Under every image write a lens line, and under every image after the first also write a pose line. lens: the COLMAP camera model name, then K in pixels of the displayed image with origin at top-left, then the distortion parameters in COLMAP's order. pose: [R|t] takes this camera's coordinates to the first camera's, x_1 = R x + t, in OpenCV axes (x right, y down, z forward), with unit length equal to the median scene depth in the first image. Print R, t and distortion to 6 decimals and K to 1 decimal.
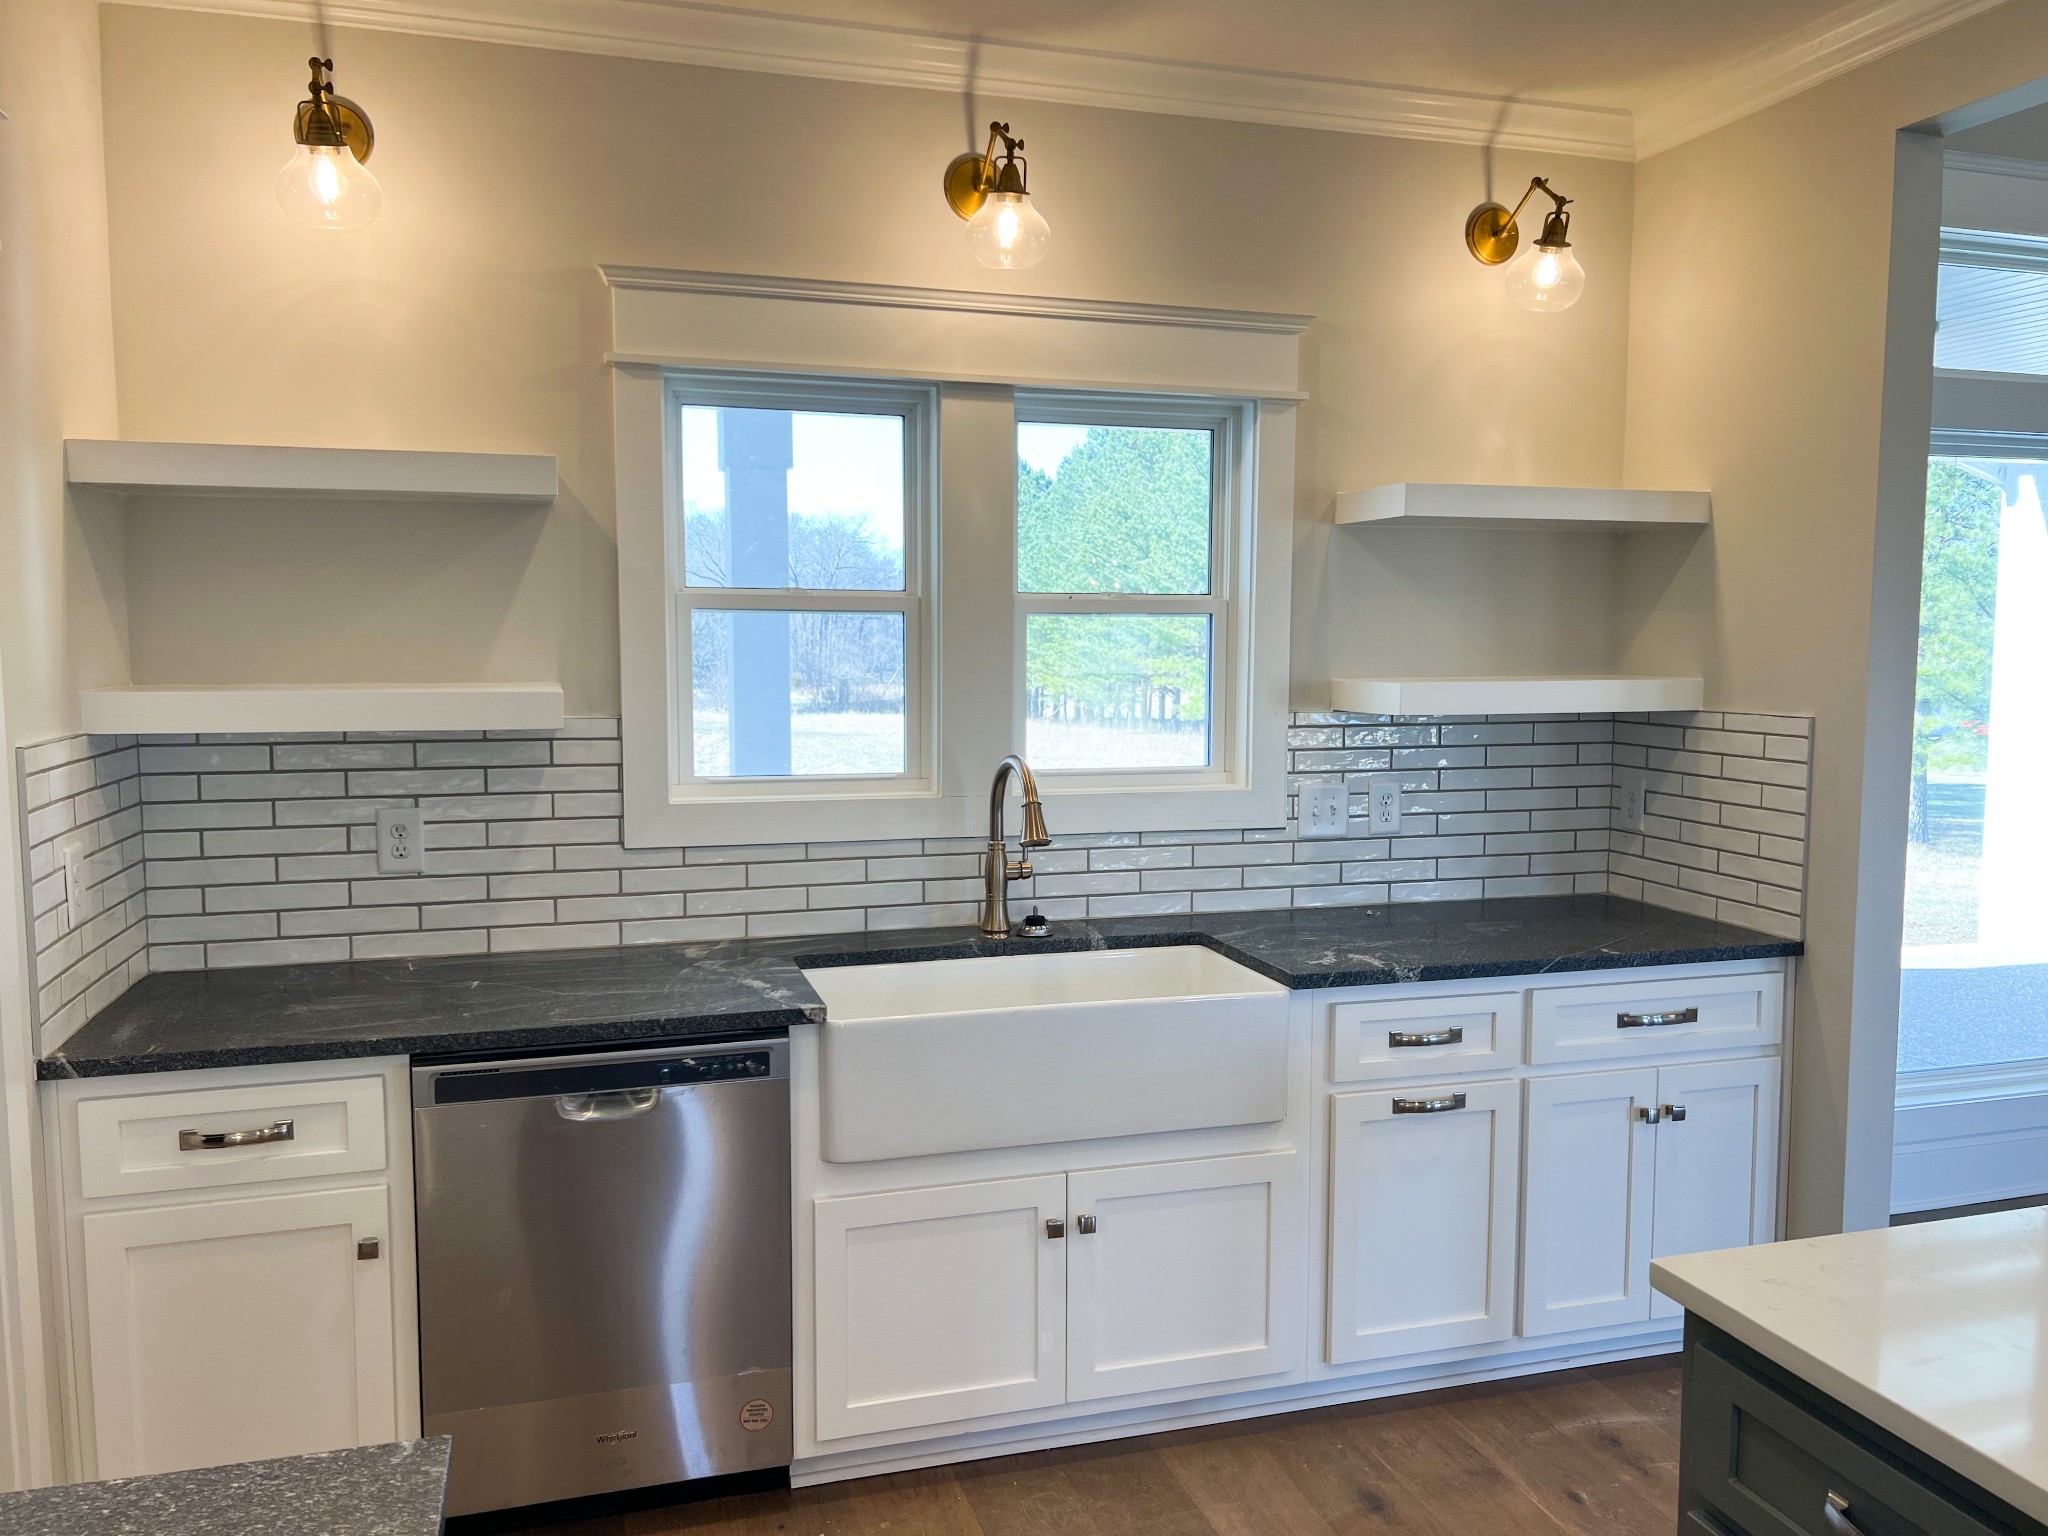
lens RADIAL K [[1563.4, 0, 1028.7], [0, 1563.4, 774.9], [0, 0, 1]] dist [0.009657, 0.000667]
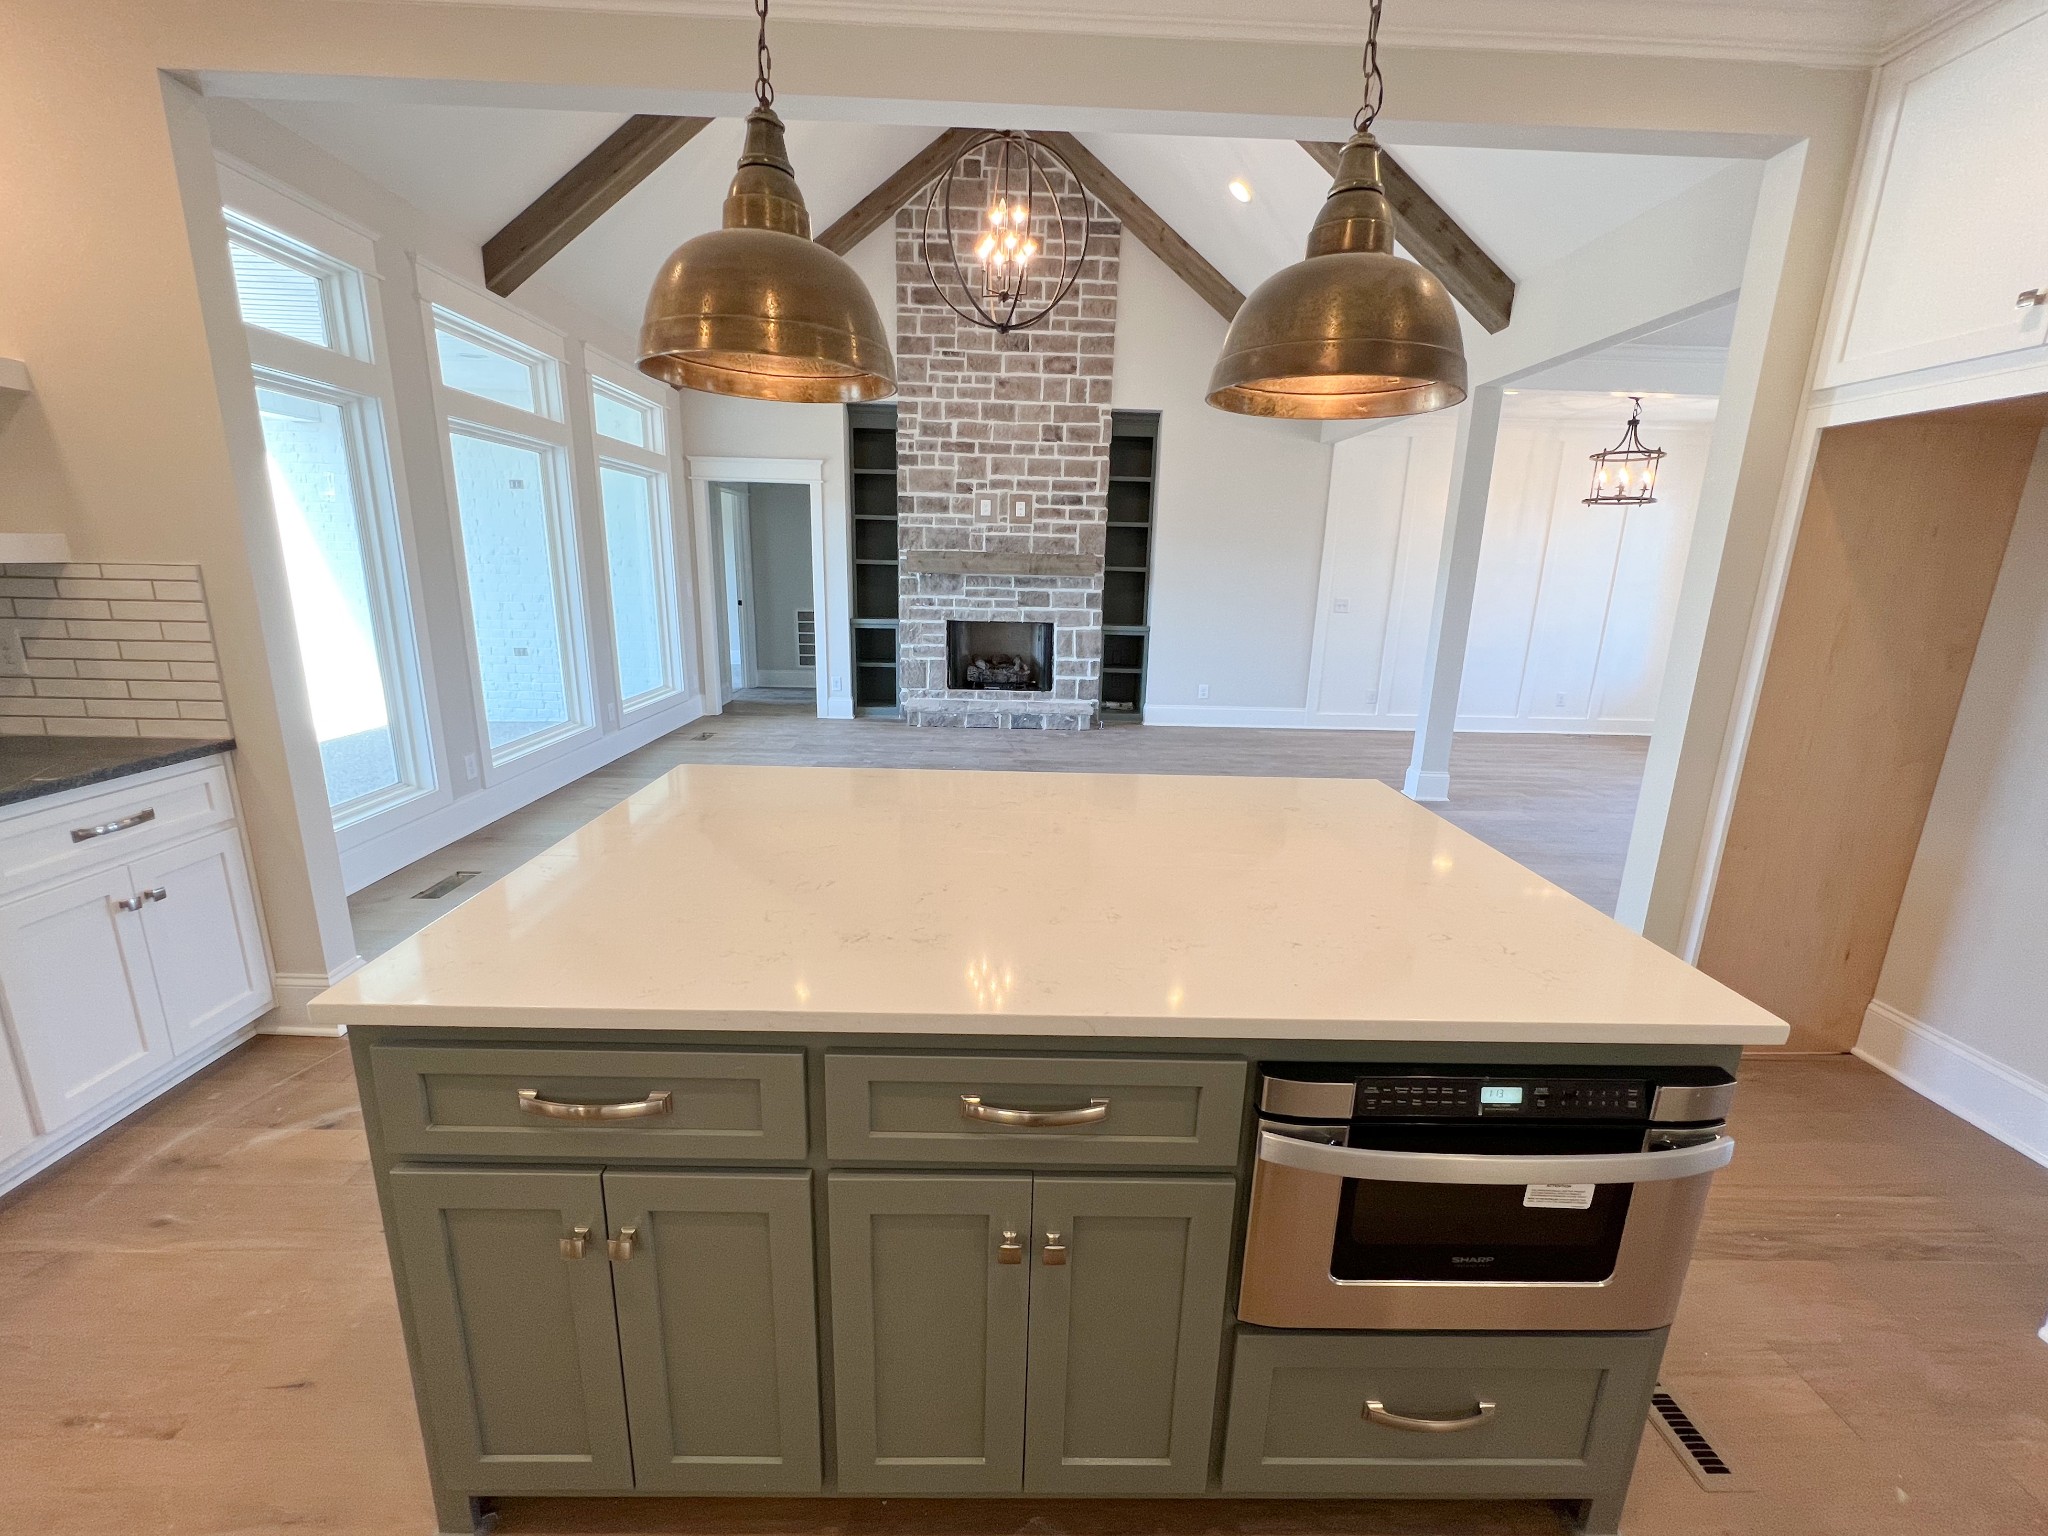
lens RADIAL K [[848.4, 0, 1019.8], [0, 848.4, 768.0], [0, 0, 1]] dist [-0.002723, 0.000664]
pose [[0.269181, -0.223349, 0.936833, -0.004694], [0.064639, 0.974734, 0.213812, 0.020399], [-0.960918, 0.003002, 0.276817, 0.163749]]
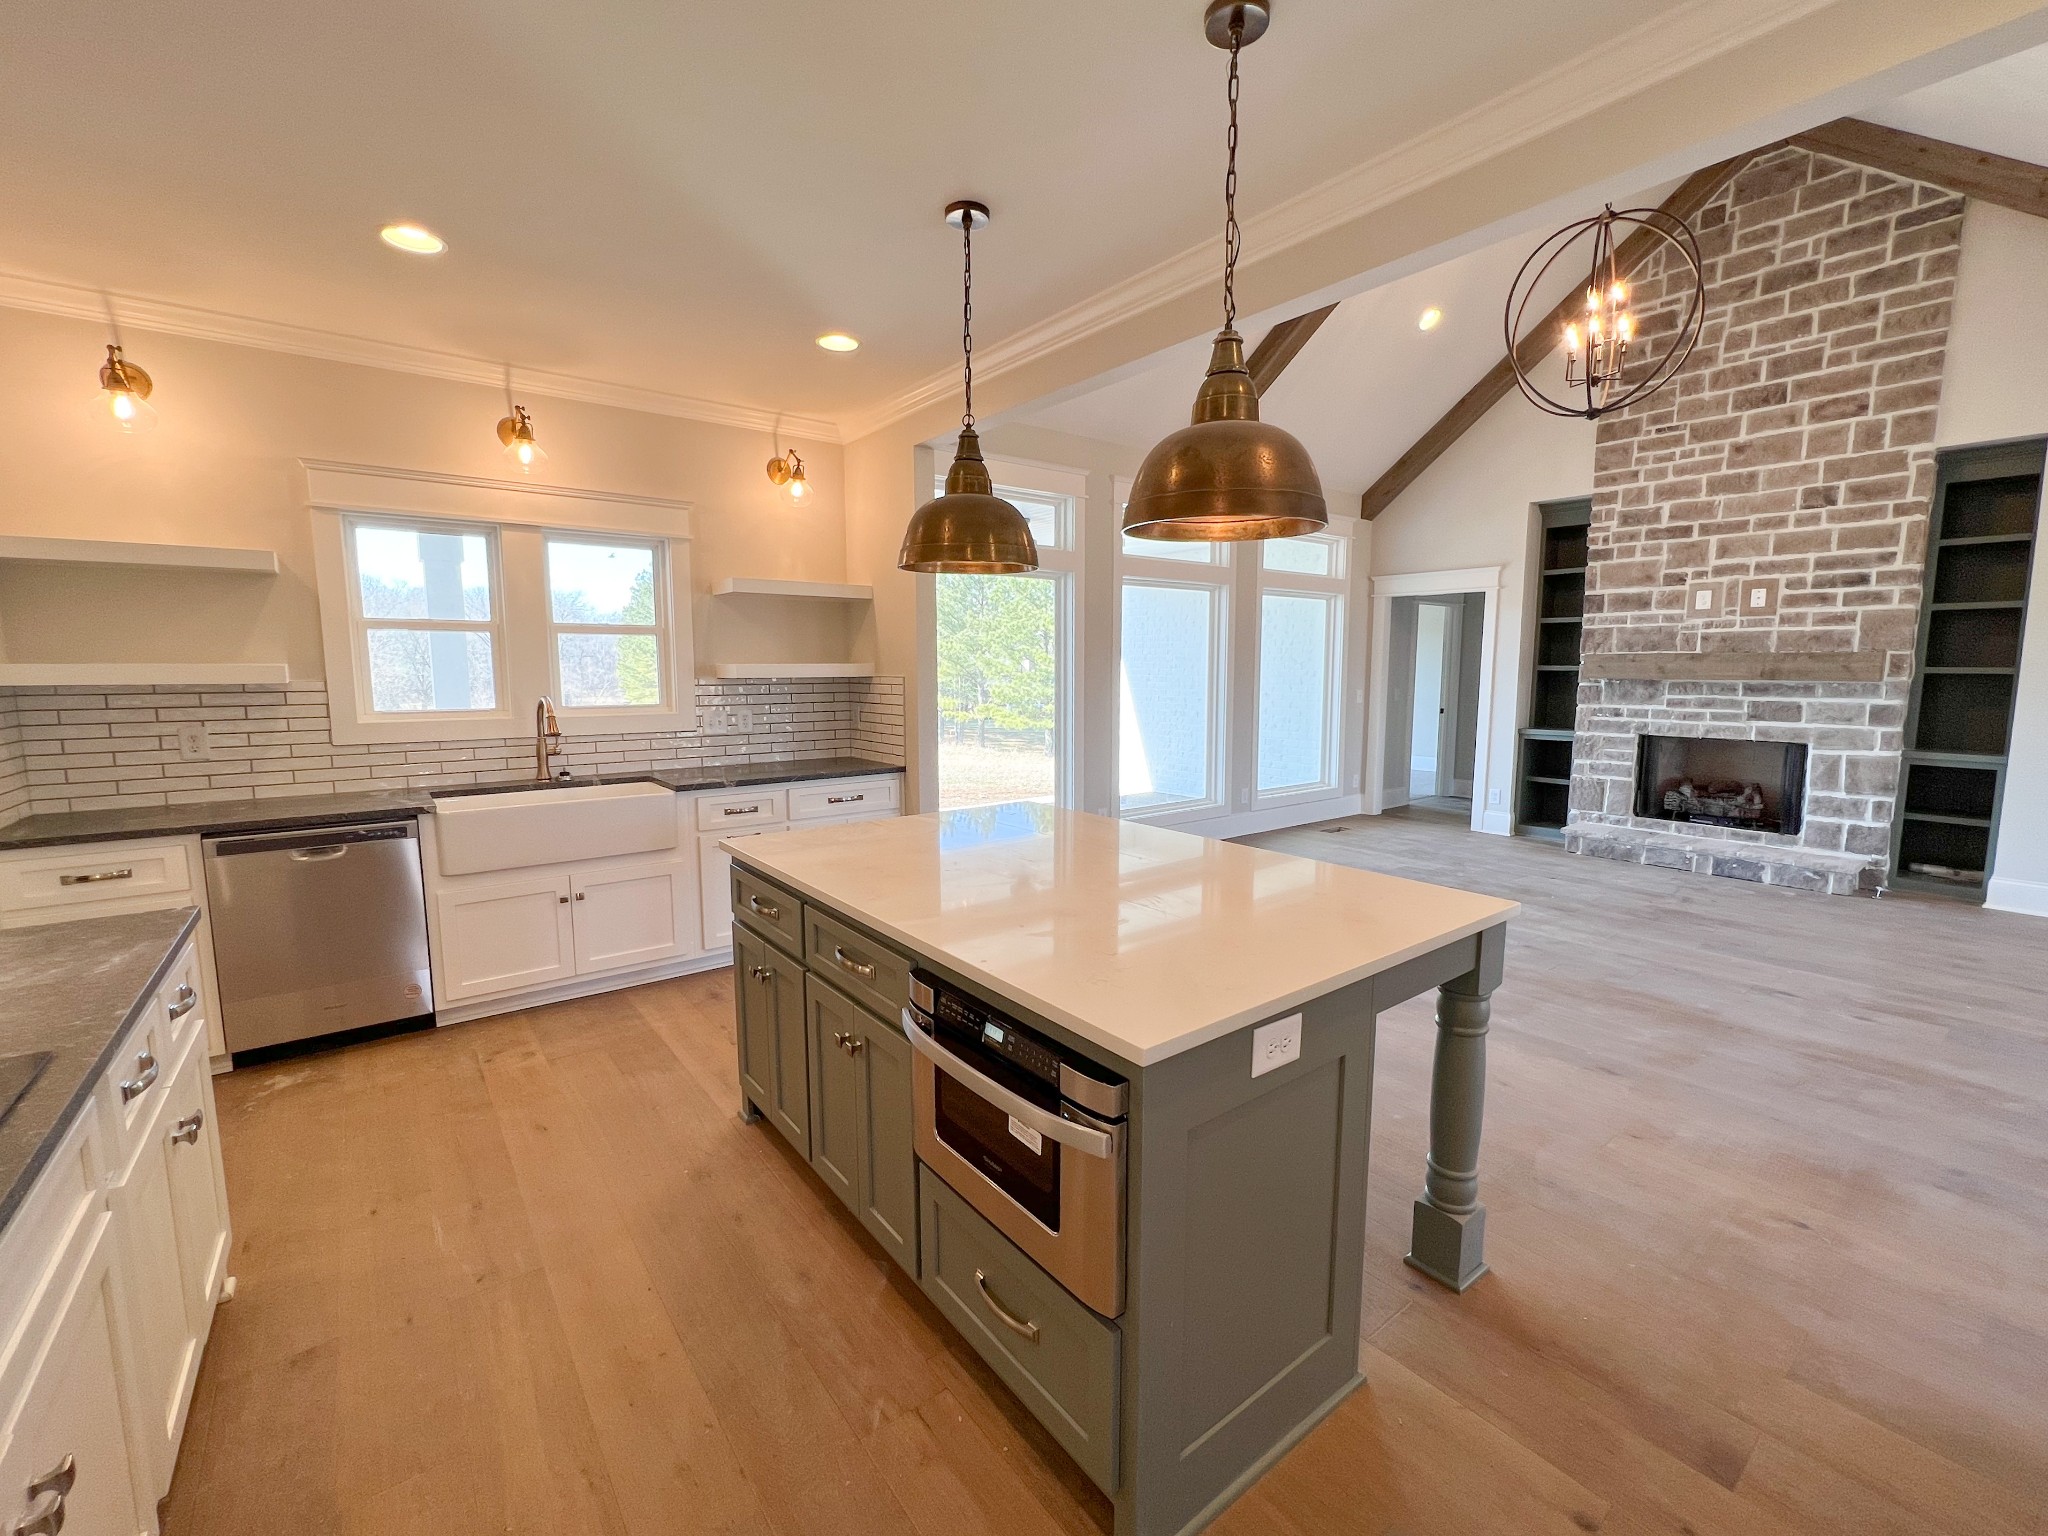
lens RADIAL K [[867.6, 0, 1020.9], [0, 867.6, 767.9], [0, 0, 1]] dist [-0.001457, 0.000219]
pose [[0.936149, -0.044920, 0.348722, 0.185173], [0.035303, 0.998802, 0.033887, 0.069403], [-0.349827, -0.019412, 0.936613, -0.374583]]
